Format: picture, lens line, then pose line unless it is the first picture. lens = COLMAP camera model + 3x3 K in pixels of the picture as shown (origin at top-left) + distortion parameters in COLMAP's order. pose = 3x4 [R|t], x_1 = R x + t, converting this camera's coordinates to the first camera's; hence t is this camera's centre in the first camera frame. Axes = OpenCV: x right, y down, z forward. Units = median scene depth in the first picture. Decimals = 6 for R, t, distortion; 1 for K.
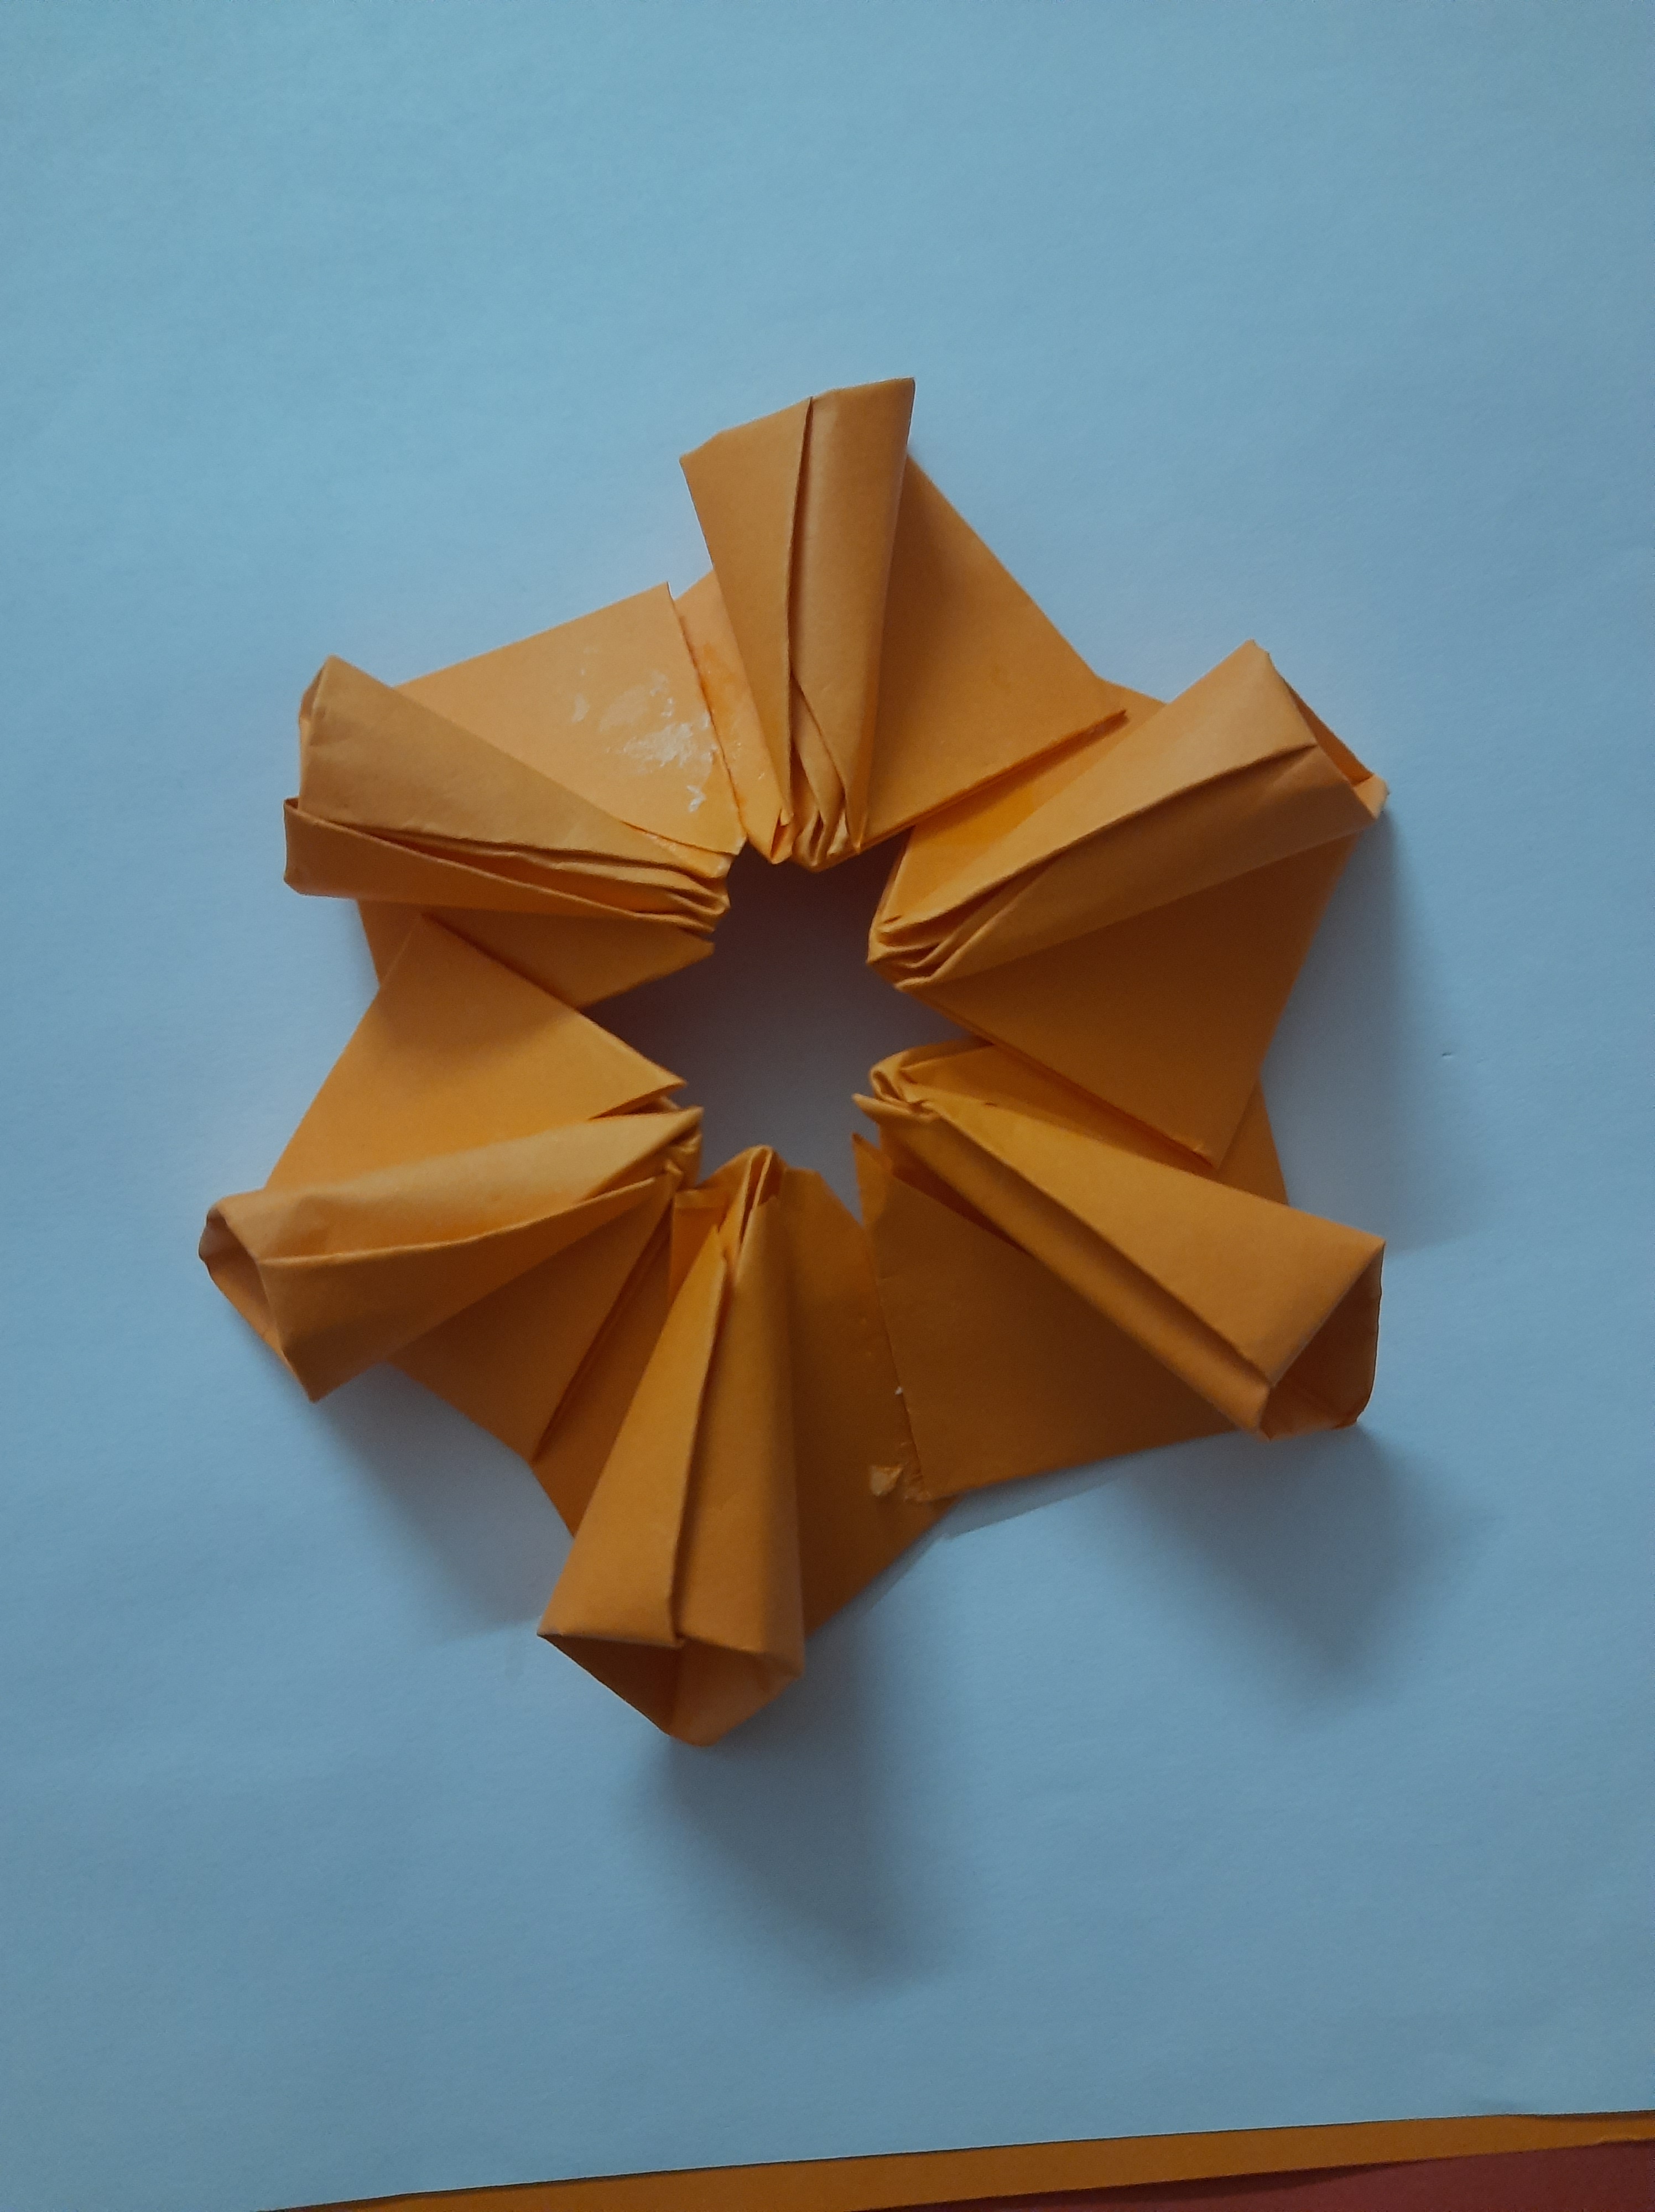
lens RADIAL K [[1600.6, 0, 827.5], [0, 1600.6, 1106.0], [0, 0, 1]] dist [-0.003987, 0.000185]
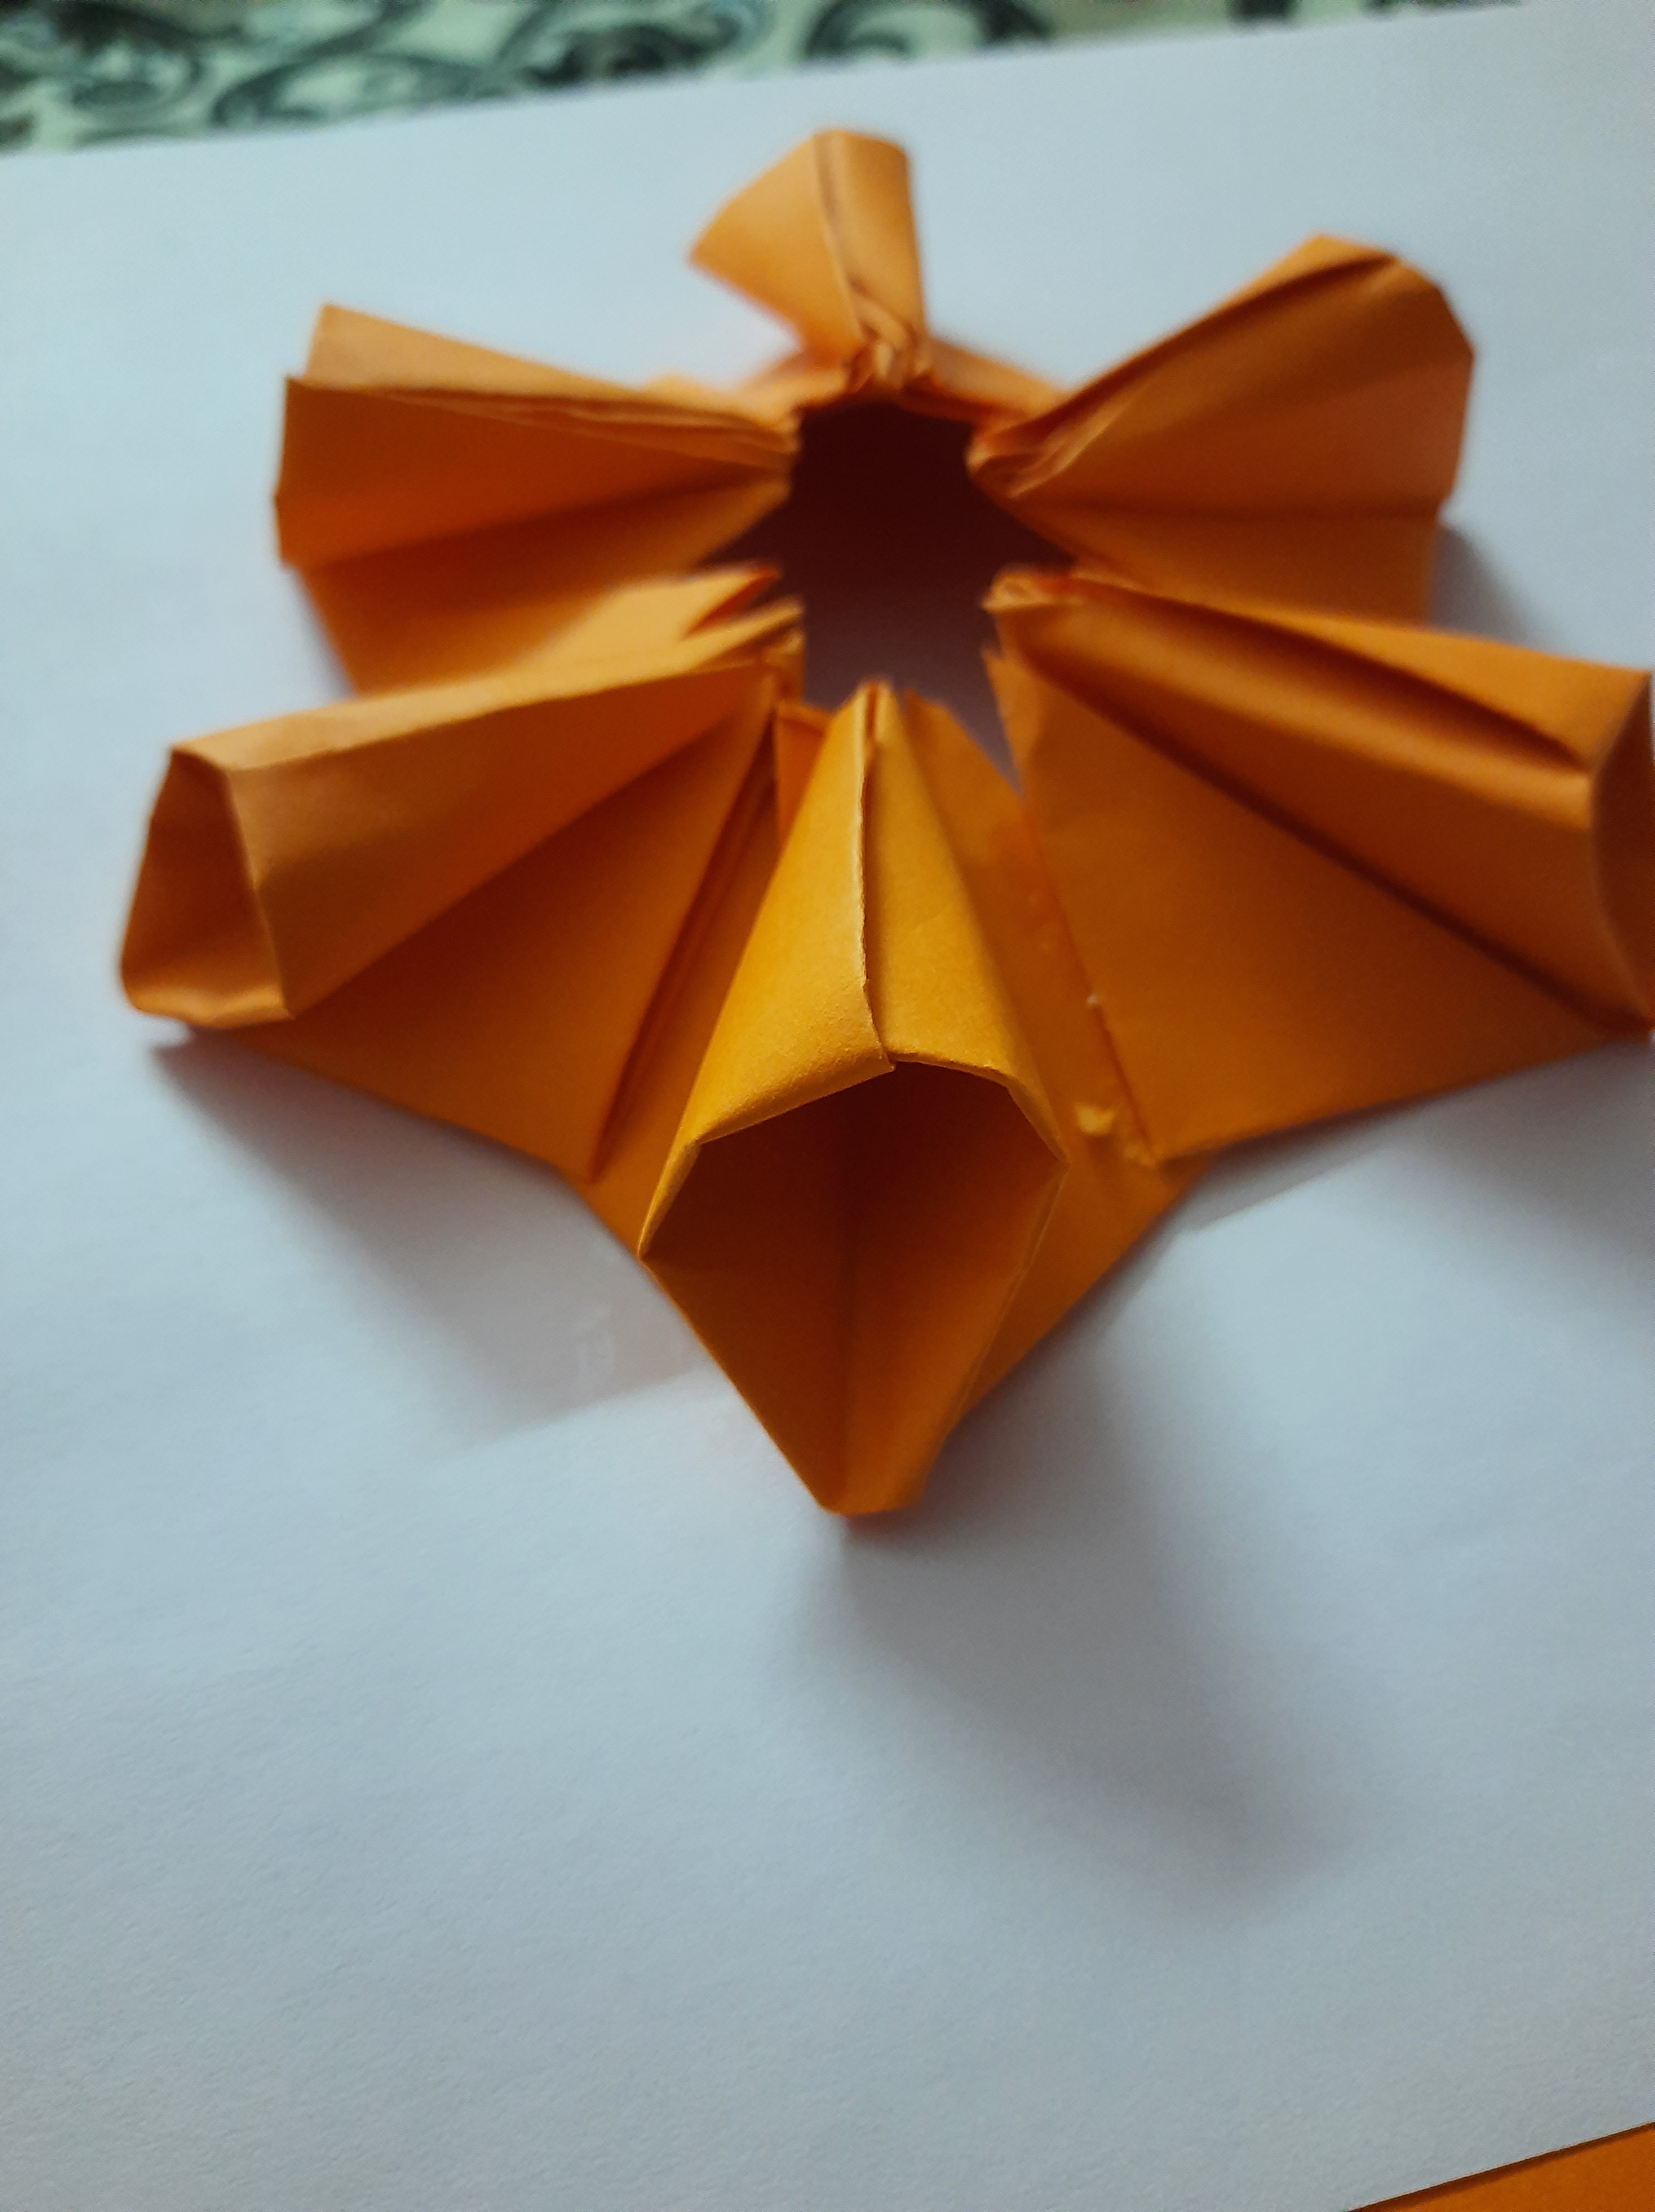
lens RADIAL K [[1627.2, 0, 827.5], [0, 1627.2, 1106.0], [0, 0, 1]] dist [-0.024764, 0.000740]
pose [[0.990857, -0.078031, 0.110063, -0.161242], [0.122501, 0.862176, -0.491575, 0.573362], [-0.056536, 0.500563, 0.863852, 0.391853]]
